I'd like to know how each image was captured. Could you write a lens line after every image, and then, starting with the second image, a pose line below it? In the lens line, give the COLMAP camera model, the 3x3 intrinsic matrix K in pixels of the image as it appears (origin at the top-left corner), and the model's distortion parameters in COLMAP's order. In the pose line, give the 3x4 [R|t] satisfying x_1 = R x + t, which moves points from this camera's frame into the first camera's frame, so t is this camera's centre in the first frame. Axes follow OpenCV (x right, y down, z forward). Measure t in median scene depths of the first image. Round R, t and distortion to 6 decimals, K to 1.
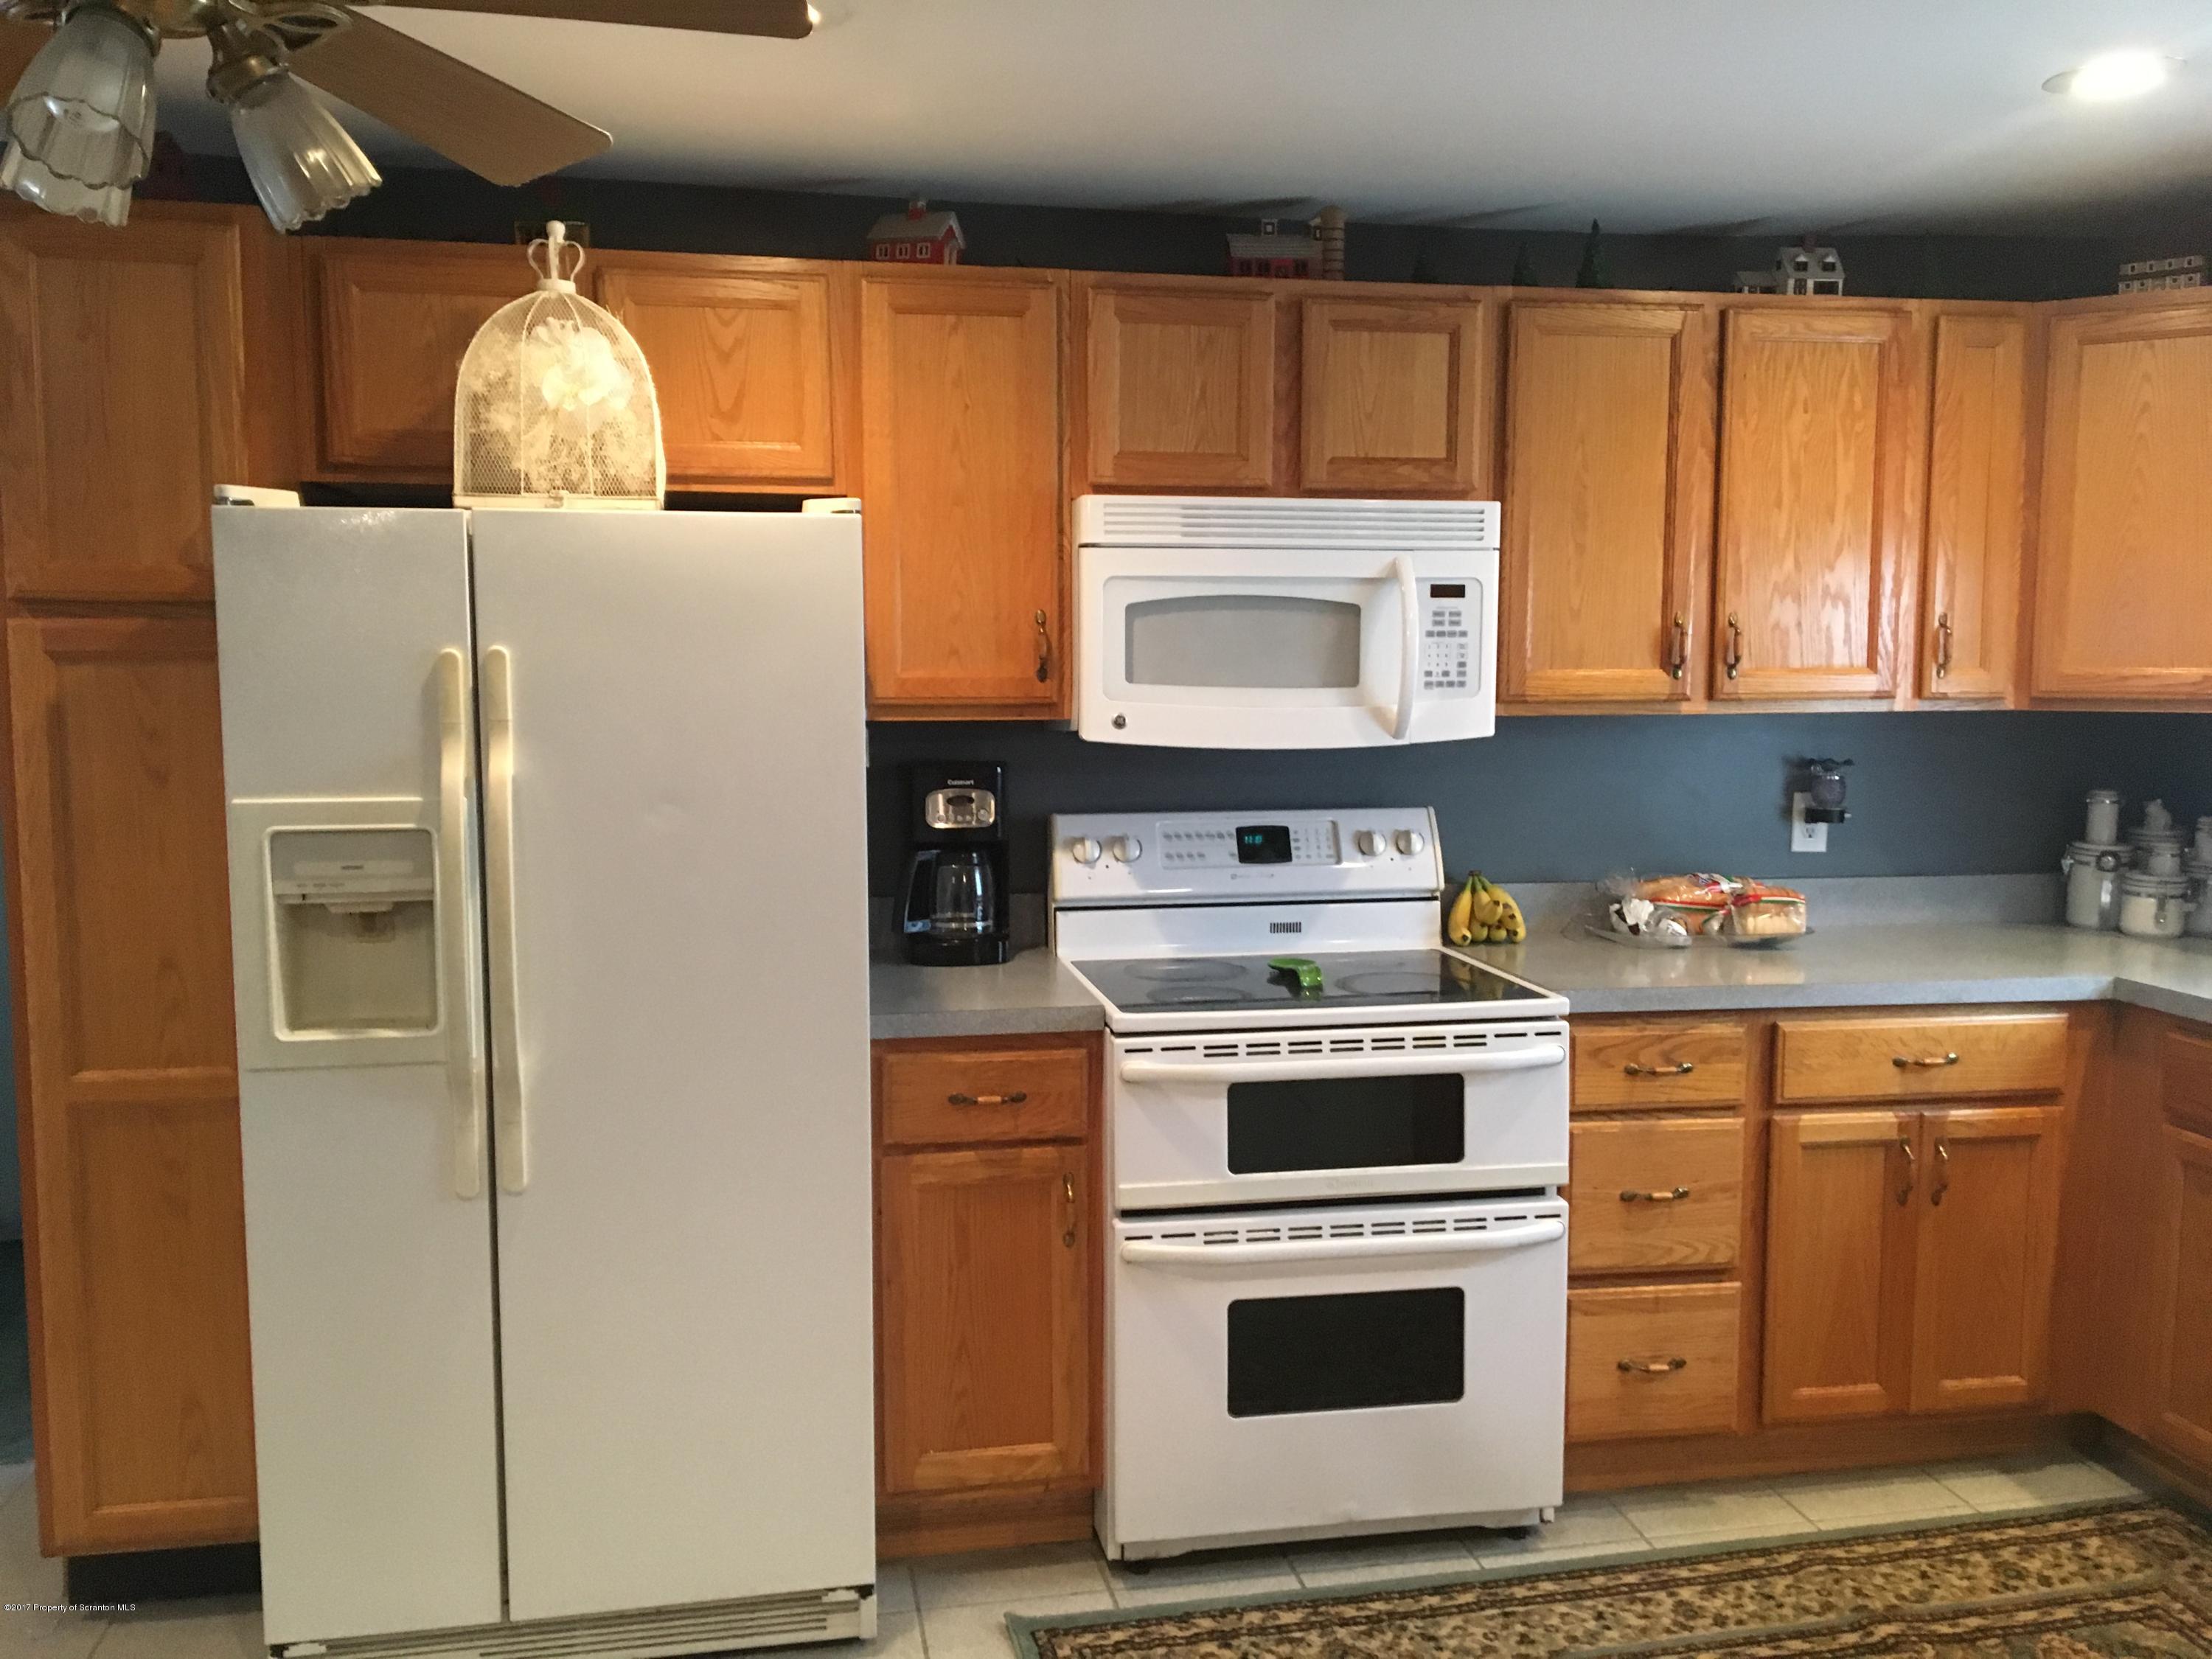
lens RADIAL K [[1854.9, 0, 1107.9], [0, 1854.9, 825.0], [0, 0, 1]] dist [0.083087, -0.107195]
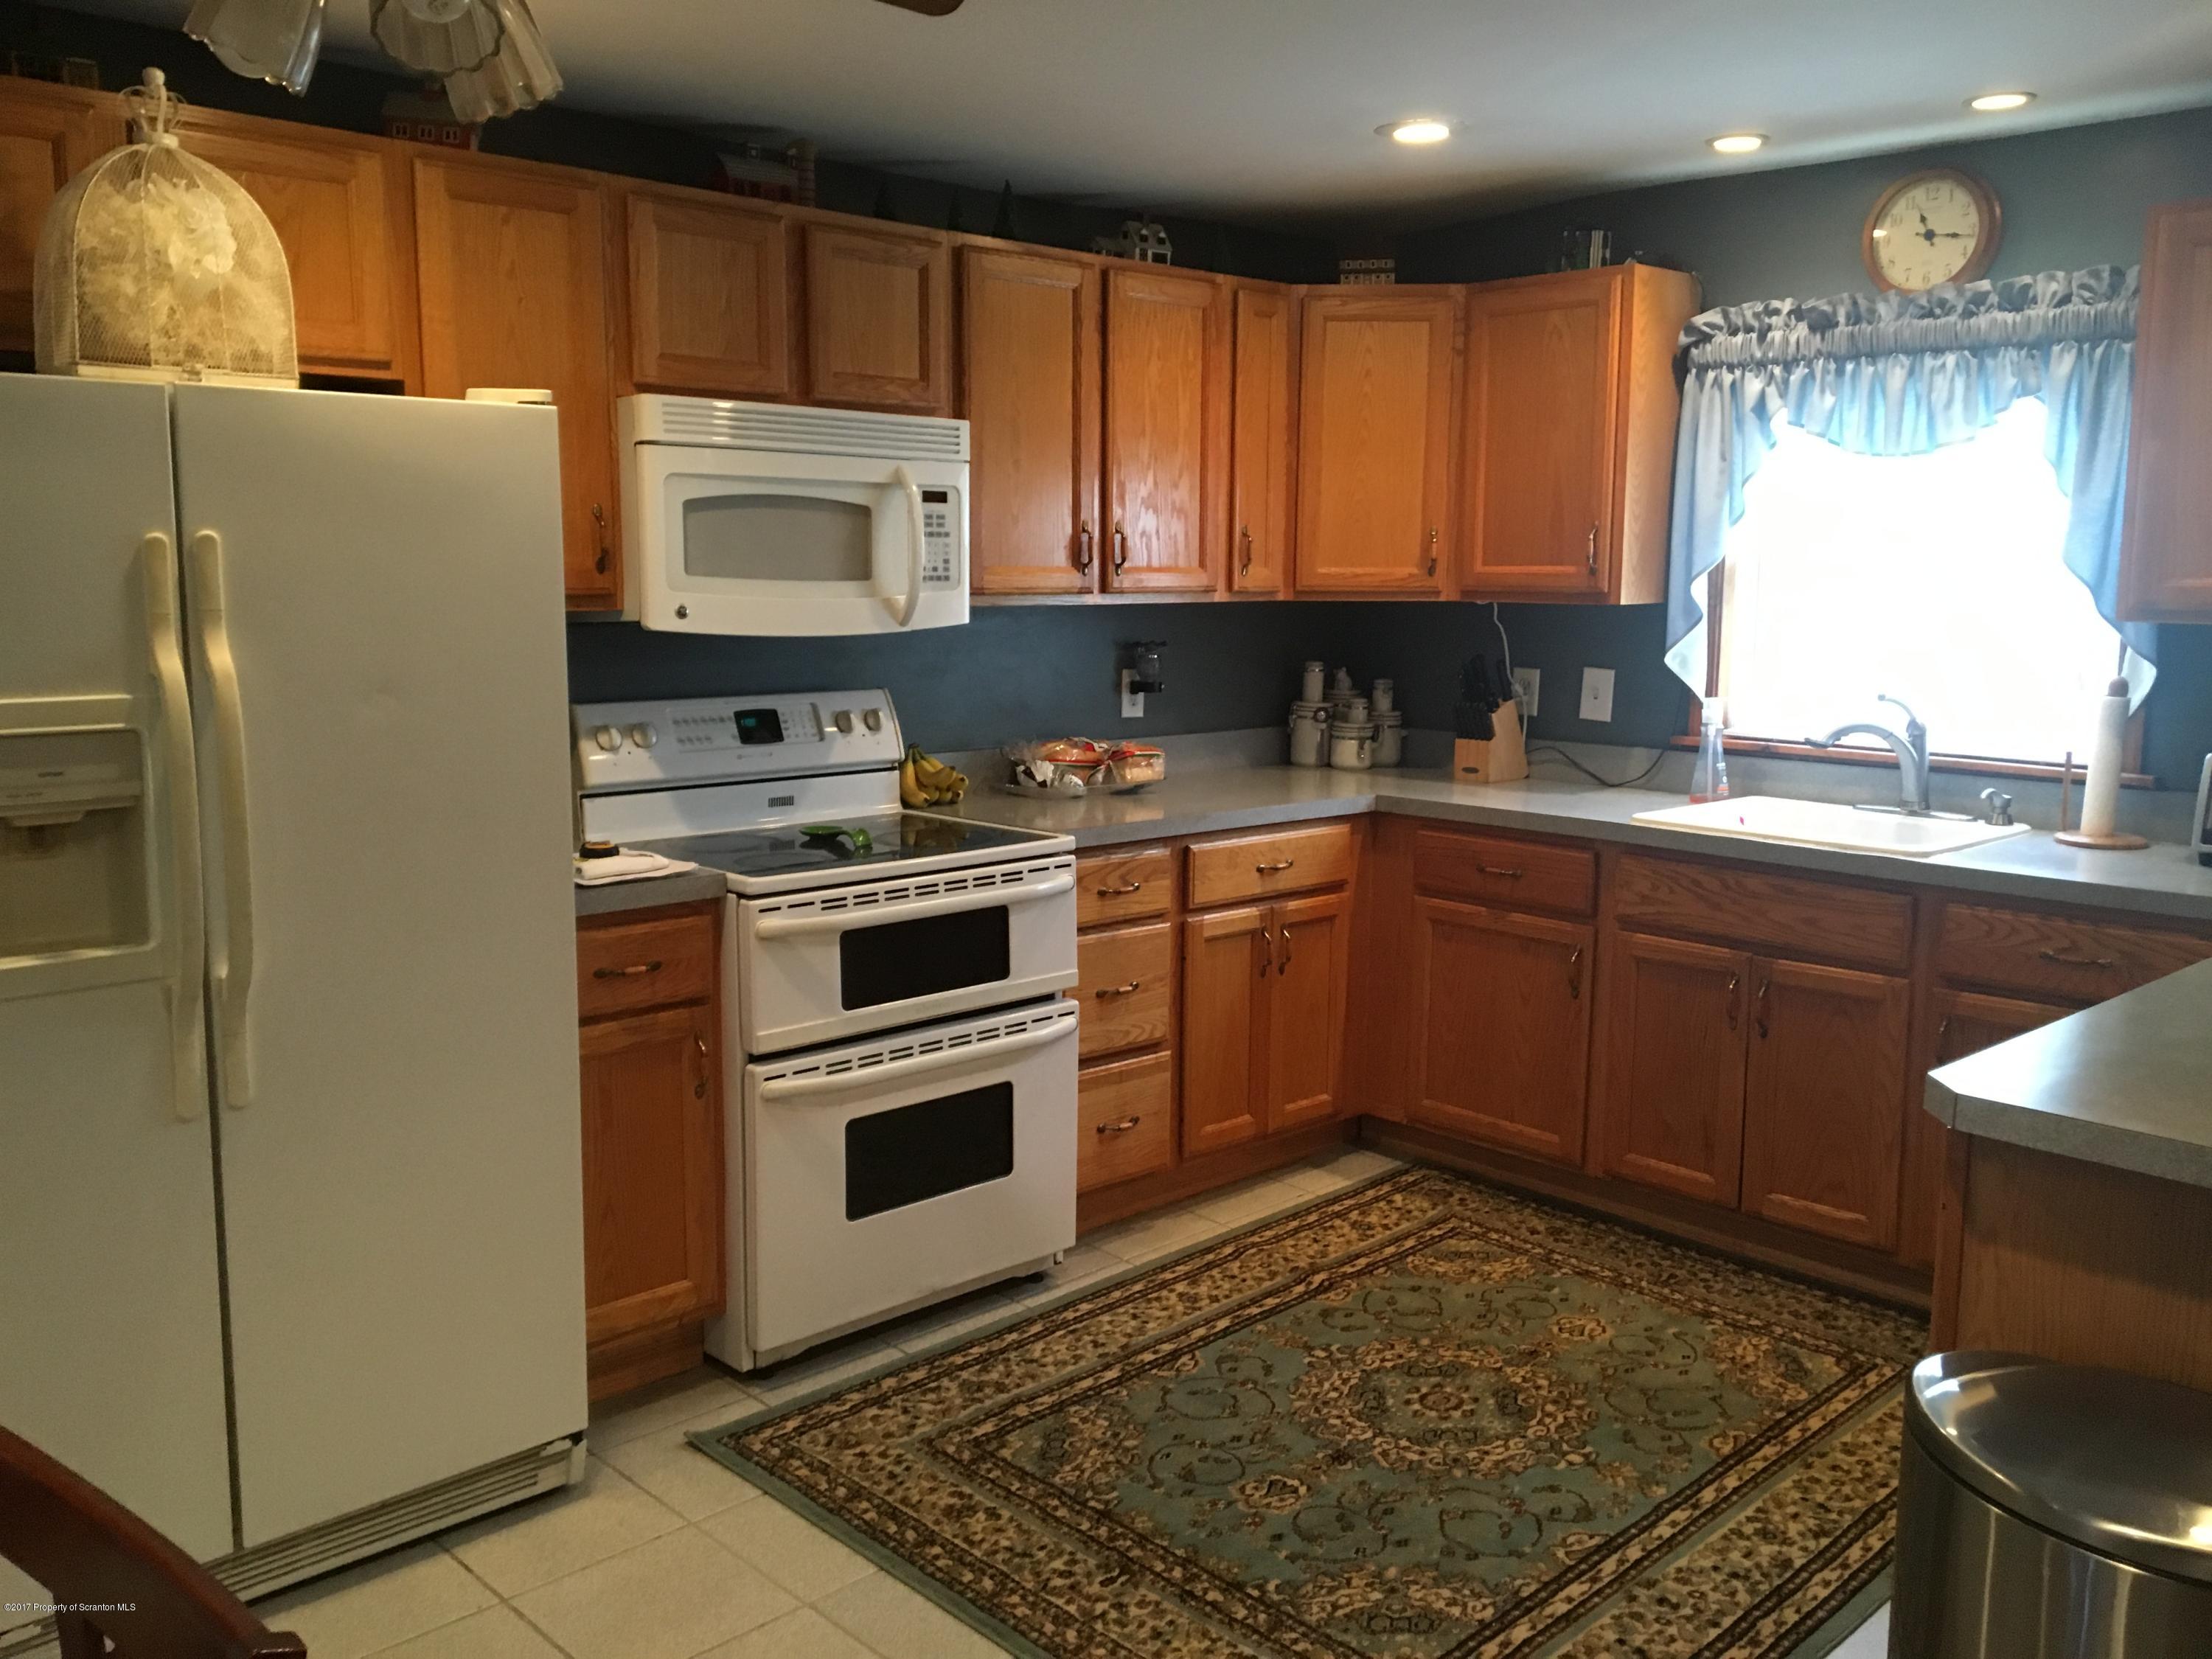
lens RADIAL K [[1854.9, 0, 1111.4], [0, 1854.9, 827.2], [0, 0, 1]] dist [0.083087, -0.107195]
pose [[0.840516, -0.072206, 0.536953, -0.369233], [0.045437, 0.996982, 0.062944, 0.011264], [-0.539878, -0.028508, 0.841261, -0.035929]]
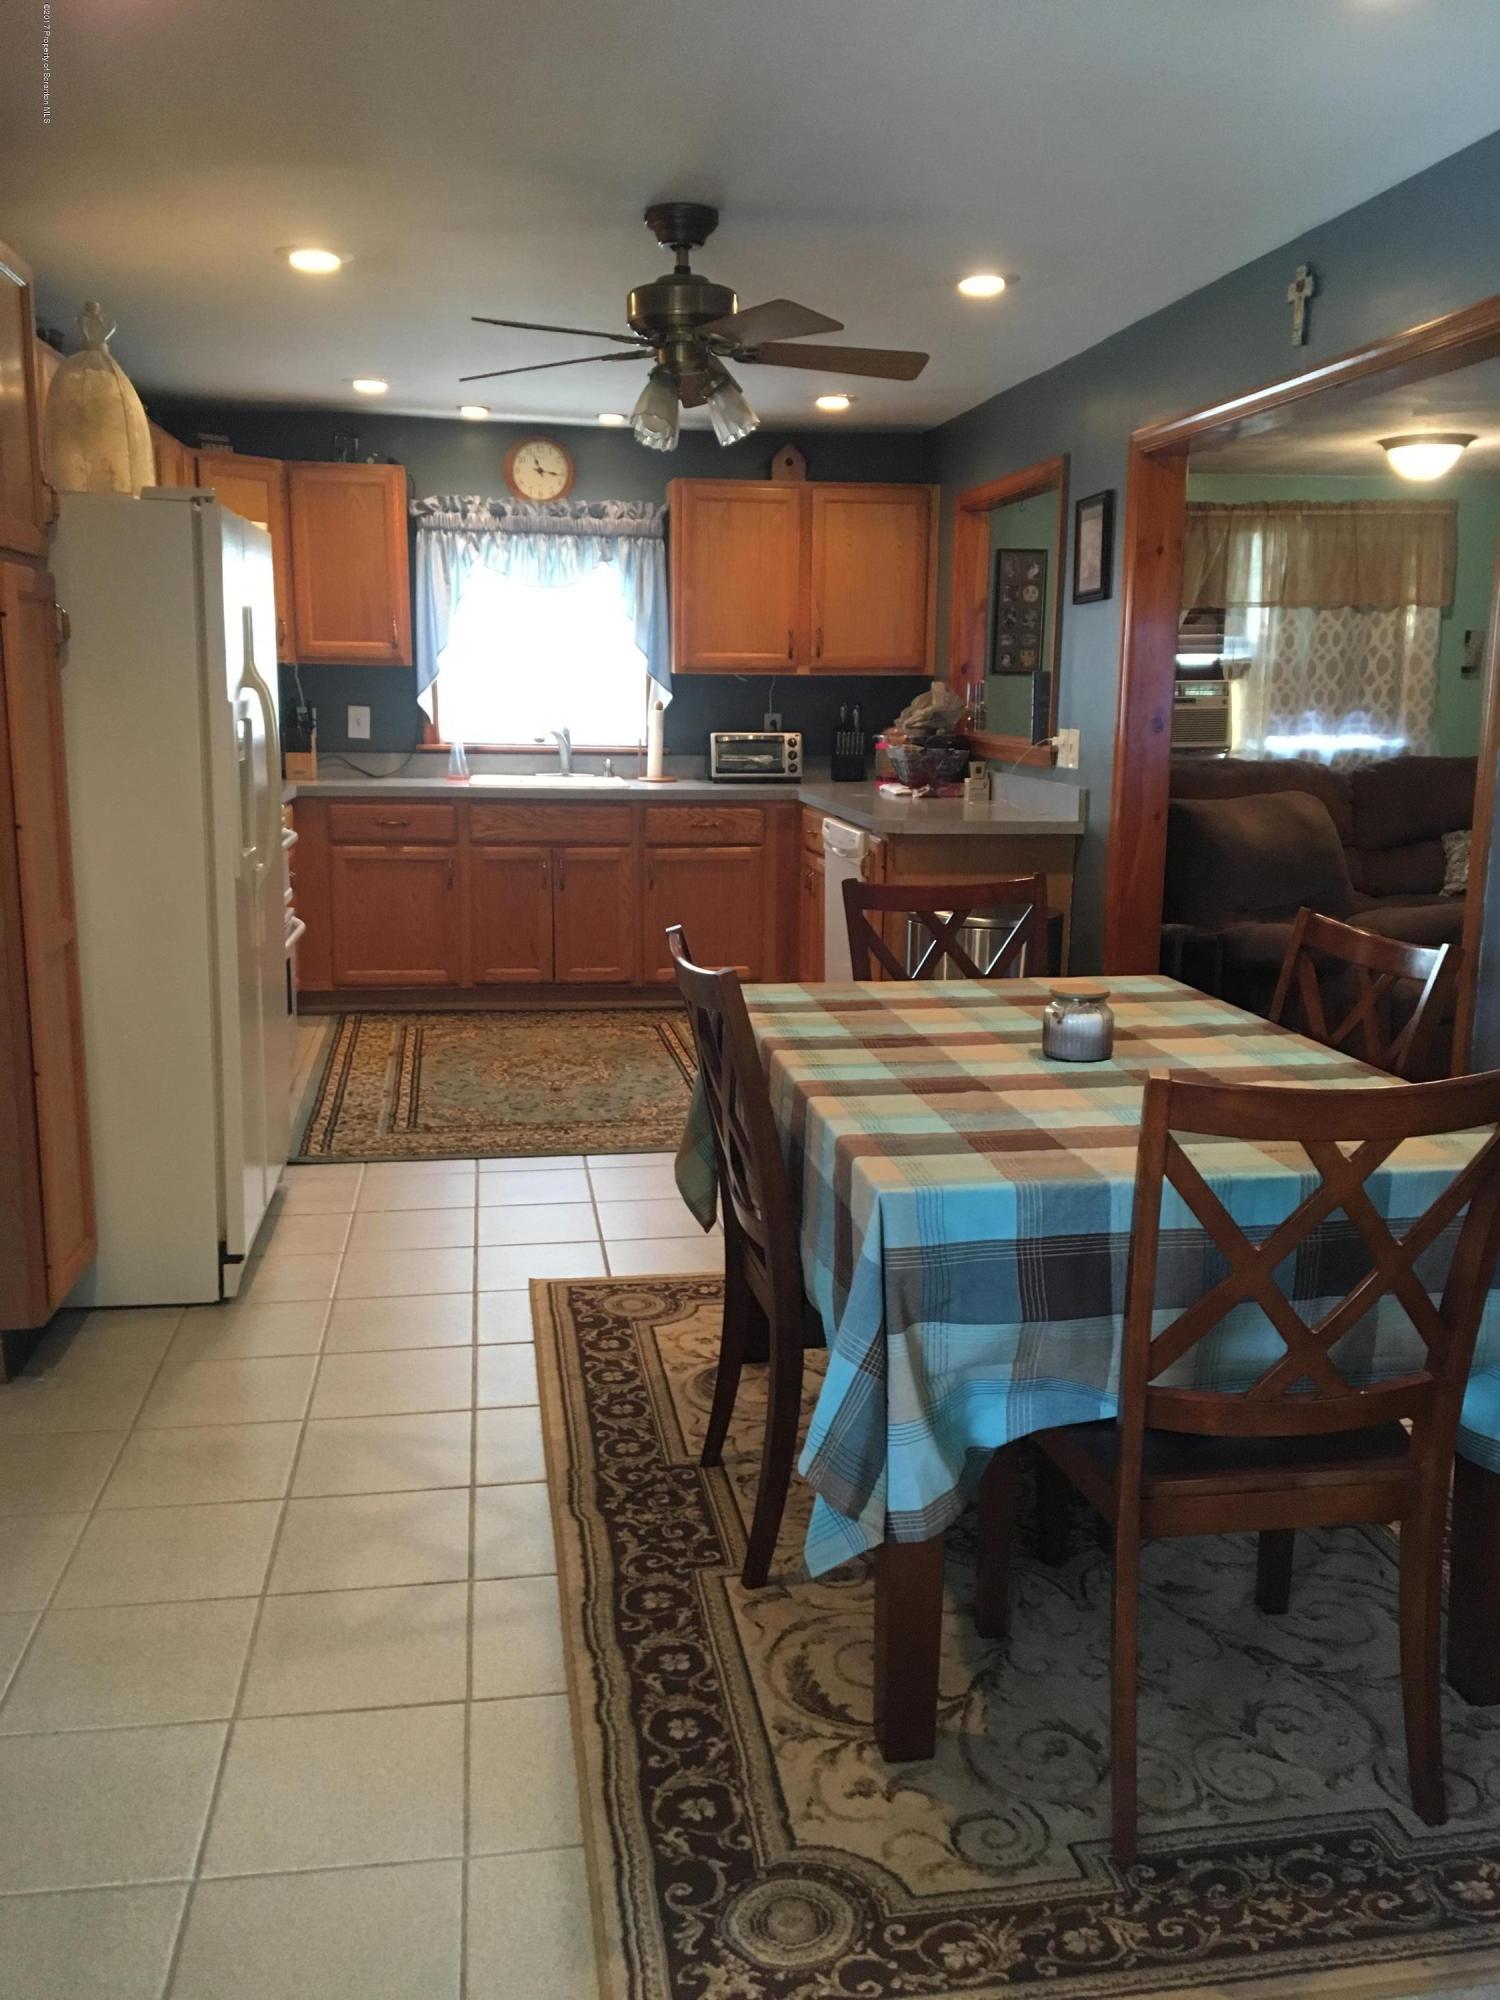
lens RADIAL K [[1677.1, 0, 761.5], [0, 1677.1, 993.4], [0, 0, 1]] dist [0.083087, -0.107195]
pose [[0.032189, -0.184141, 0.982373, -1.462400], [0.082776, 0.979997, 0.180983, 0.008156], [-0.996048, 0.075491, 0.046788, 0.410600]]
